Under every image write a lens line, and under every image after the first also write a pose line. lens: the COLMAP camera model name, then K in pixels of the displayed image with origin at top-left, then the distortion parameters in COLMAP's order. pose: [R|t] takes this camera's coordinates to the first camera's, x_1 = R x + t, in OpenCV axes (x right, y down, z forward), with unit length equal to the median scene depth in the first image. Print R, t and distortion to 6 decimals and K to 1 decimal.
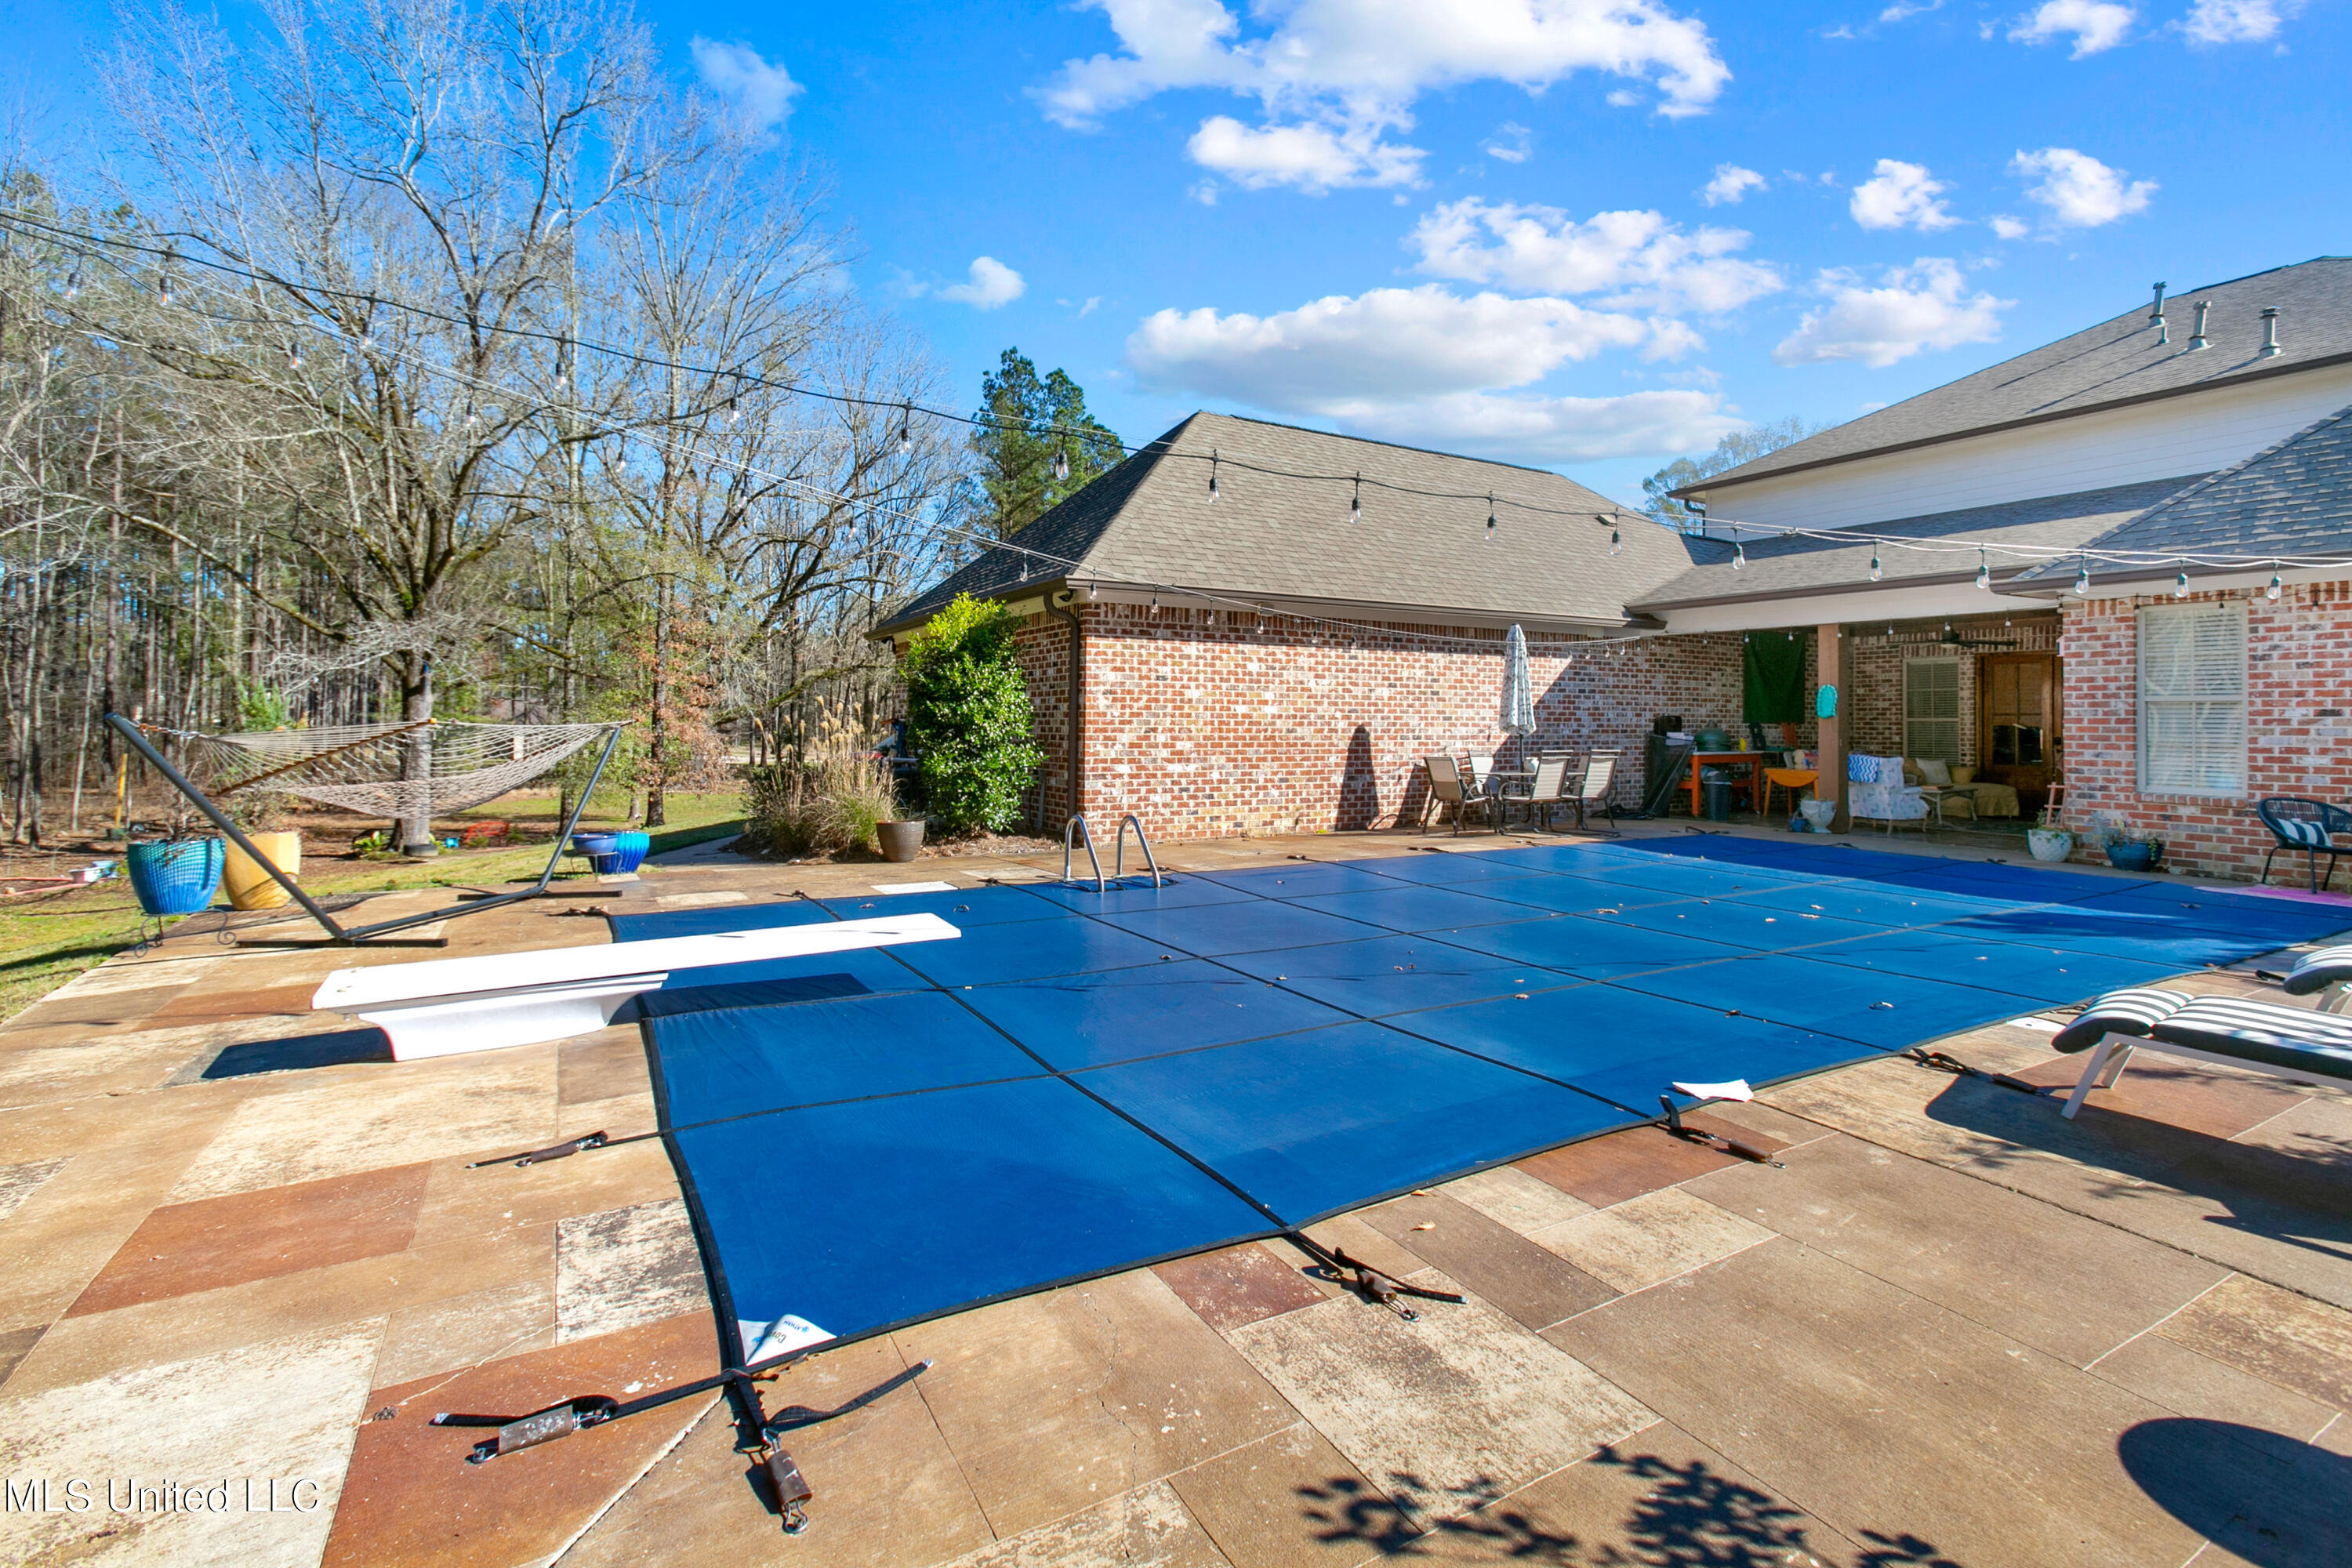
lens RADIAL K [[1088.0, 0, 1188.8], [0, 1088.0, 693.7], [0, 0, 1]] dist [0.001770, 0.001437]
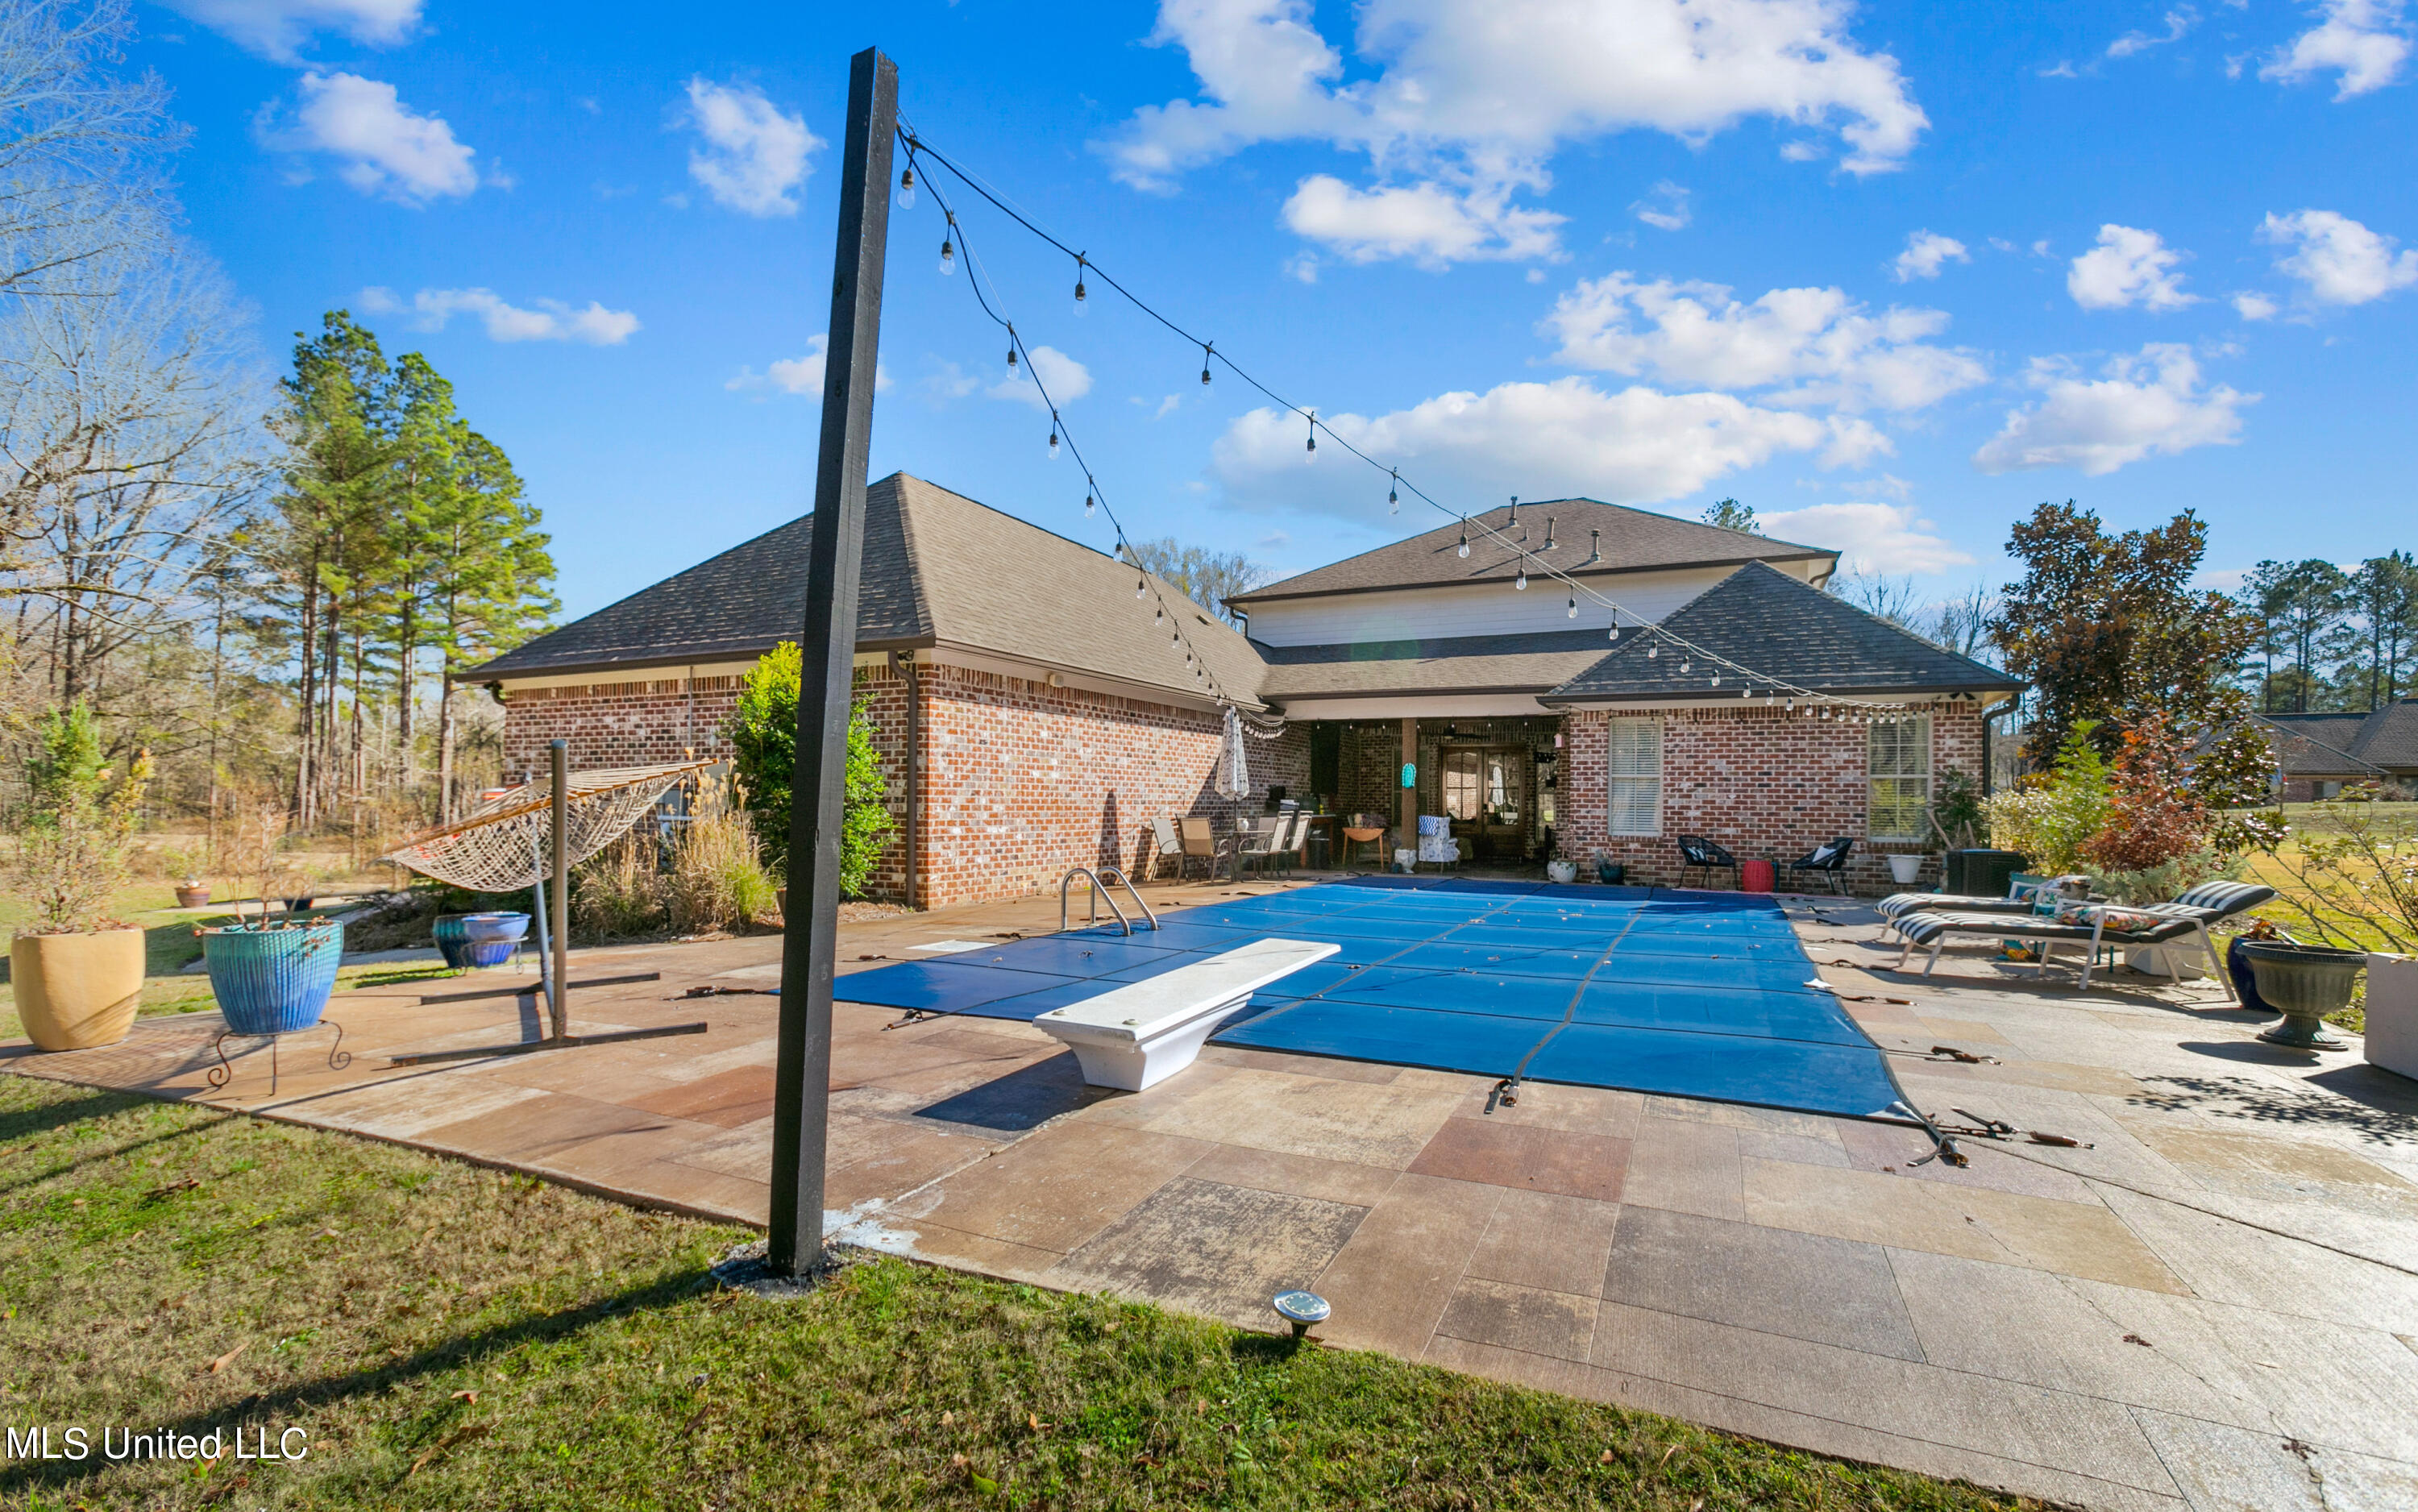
lens RADIAL K [[1091.9, 0, 1204.9], [0, 1091.9, 764.4], [0, 0, 1]] dist [-0.006045, 0.000178]
pose [[0.817495, 0.021158, 0.575547, -0.446975], [-0.018300, 0.999775, -0.010761, 0.014064], [-0.575645, -0.001735, 0.817698, 0.043909]]
